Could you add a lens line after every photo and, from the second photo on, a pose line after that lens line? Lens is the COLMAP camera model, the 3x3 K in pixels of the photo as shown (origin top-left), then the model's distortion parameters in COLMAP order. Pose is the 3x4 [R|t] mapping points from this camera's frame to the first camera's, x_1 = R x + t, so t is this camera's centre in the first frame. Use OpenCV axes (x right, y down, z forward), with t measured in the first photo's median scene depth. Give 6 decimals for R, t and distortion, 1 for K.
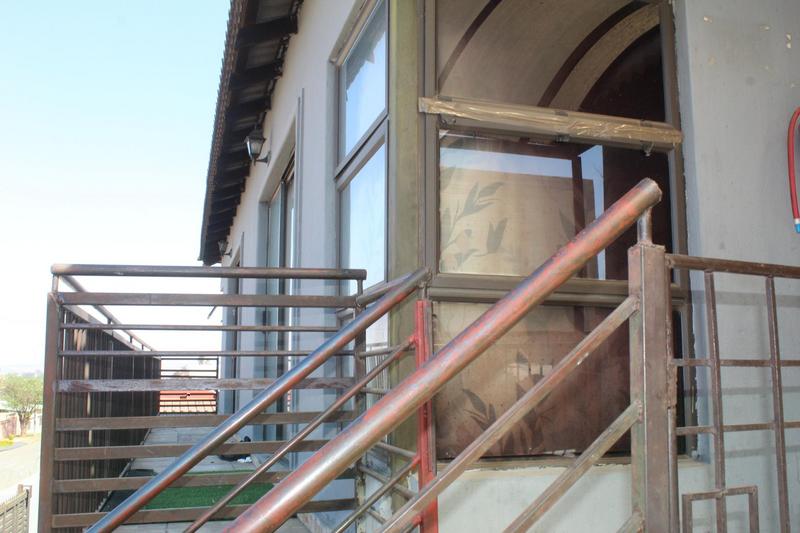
lens RADIAL K [[760.2, 0, 400.0], [0, 760.2, 266.5], [0, 0, 1]] dist [-0.003838, -0.127820]
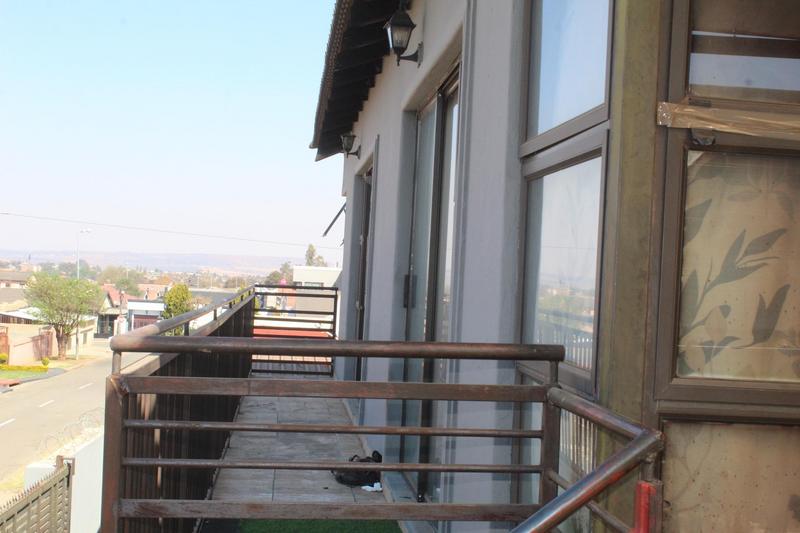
lens RADIAL K [[1180.1, 0, 400.0], [0, 1180.1, 266.5], [0, 0, 1]] dist [-0.092142, -0.019368]
pose [[0.982979, 0.051123, -0.176461, -0.005588], [-0.026388, 0.989832, 0.139770, -0.169461], [0.181813, -0.132734, 0.974333, -0.004427]]
